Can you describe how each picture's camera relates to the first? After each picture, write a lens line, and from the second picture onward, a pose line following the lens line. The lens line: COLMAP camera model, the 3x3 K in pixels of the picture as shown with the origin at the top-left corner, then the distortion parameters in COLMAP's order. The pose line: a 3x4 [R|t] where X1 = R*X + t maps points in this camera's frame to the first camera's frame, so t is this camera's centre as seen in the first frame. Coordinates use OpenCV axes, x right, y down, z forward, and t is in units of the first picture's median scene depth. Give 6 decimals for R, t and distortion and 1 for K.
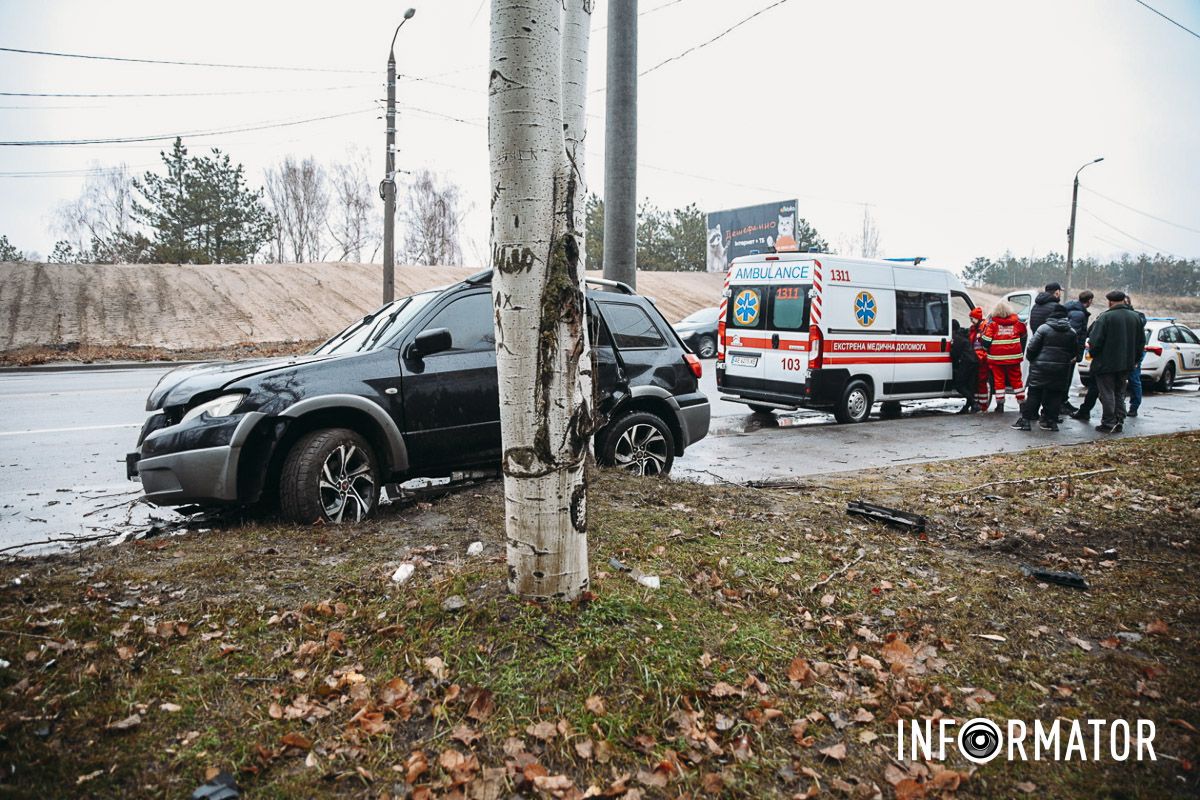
lens RADIAL K [[920.8, 0, 551.0], [0, 920.8, 405.3], [0, 0, 1]] dist [-0.133591, 0.095310]
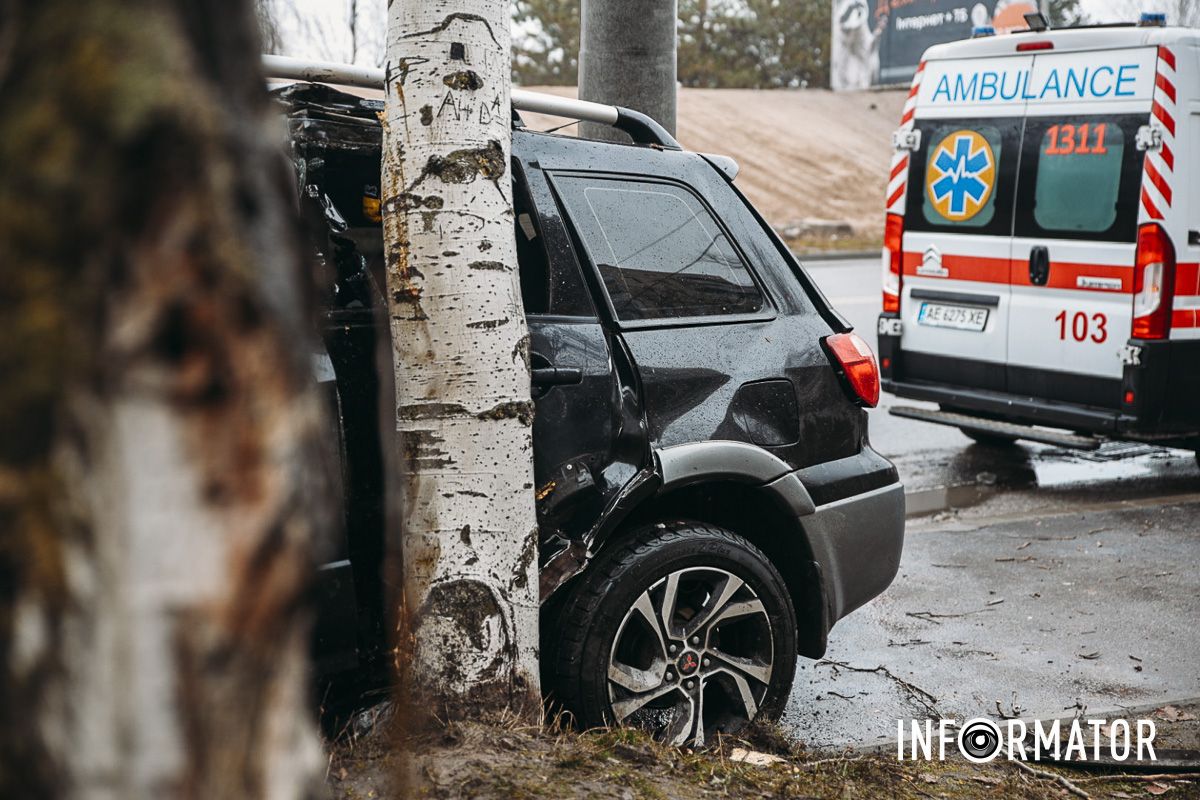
lens RADIAL K [[1796.8, 0, 569.1], [0, 1796.8, 401.7], [0, 0, 1]] dist [0.130929, 0.019862]
pose [[0.999327, -0.001365, 0.036664, 0.021655], [0.000477, 0.999707, 0.024215, -0.032325], [-0.036686, -0.024181, 0.999034, 0.252346]]
